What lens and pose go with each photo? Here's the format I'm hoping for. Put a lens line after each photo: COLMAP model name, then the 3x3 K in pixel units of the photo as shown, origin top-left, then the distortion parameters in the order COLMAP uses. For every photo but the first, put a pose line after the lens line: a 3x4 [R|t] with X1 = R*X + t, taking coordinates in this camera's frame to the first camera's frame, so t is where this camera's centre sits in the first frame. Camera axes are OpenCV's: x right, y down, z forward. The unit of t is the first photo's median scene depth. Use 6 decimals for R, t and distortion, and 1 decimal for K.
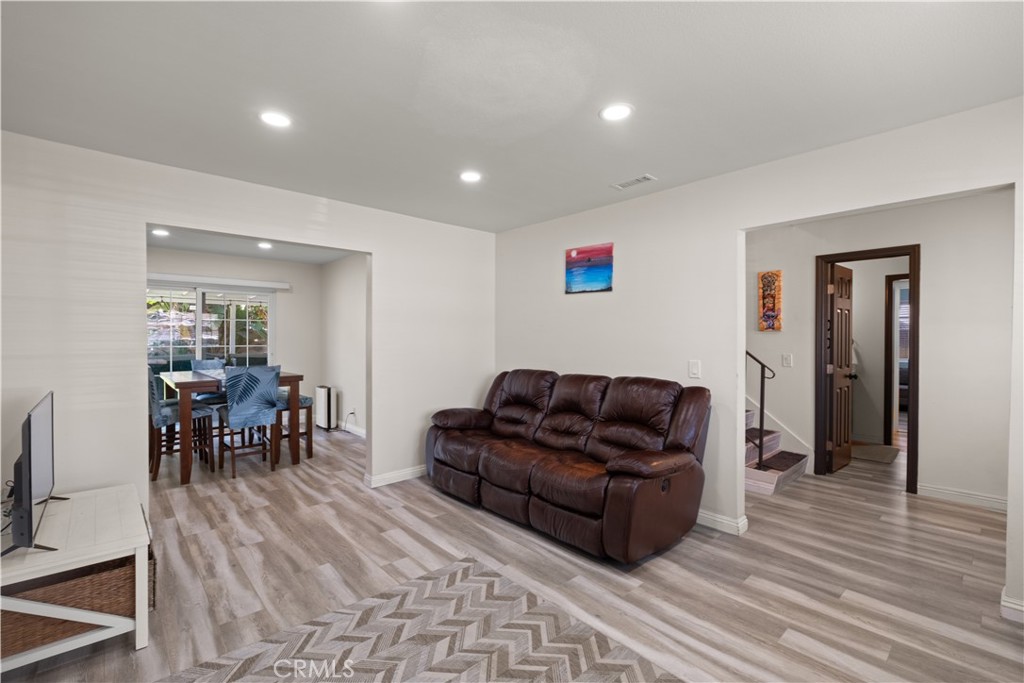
lens RADIAL K [[448.6, 0, 514.9], [0, 448.6, 340.2], [0, 0, 1]] dist [0.001473, -0.000466]
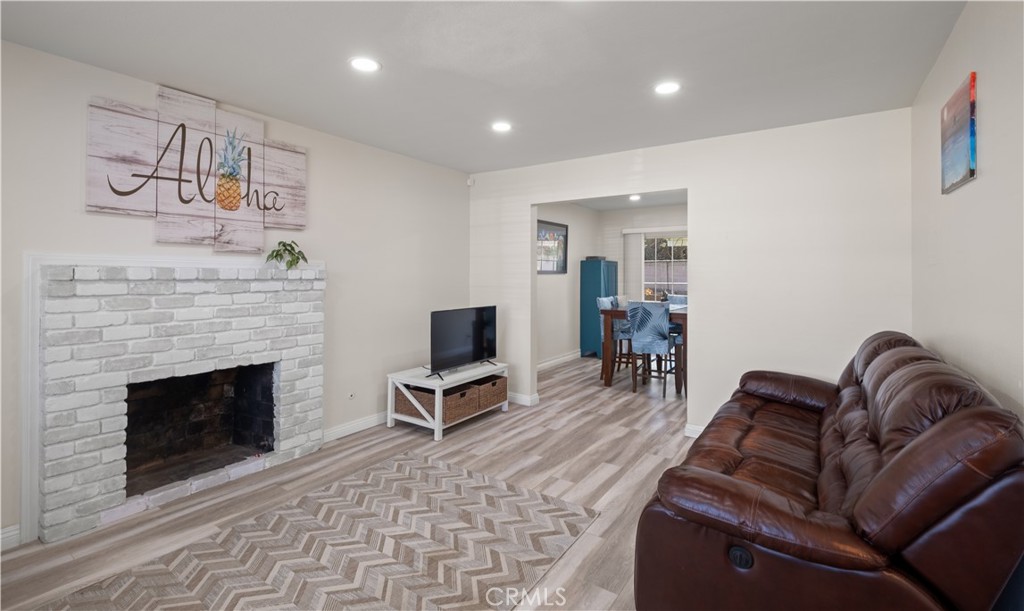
lens RADIAL K [[469.3, 0, 523.7], [0, 469.3, 274.2], [0, 0, 1]] dist [0.000269, -0.000207]
pose [[0.225425, -0.003808, -0.974253, 0.967194], [-0.007657, 0.999955, -0.005680, -0.007061], [0.974230, 0.008740, 0.225386, 0.735939]]
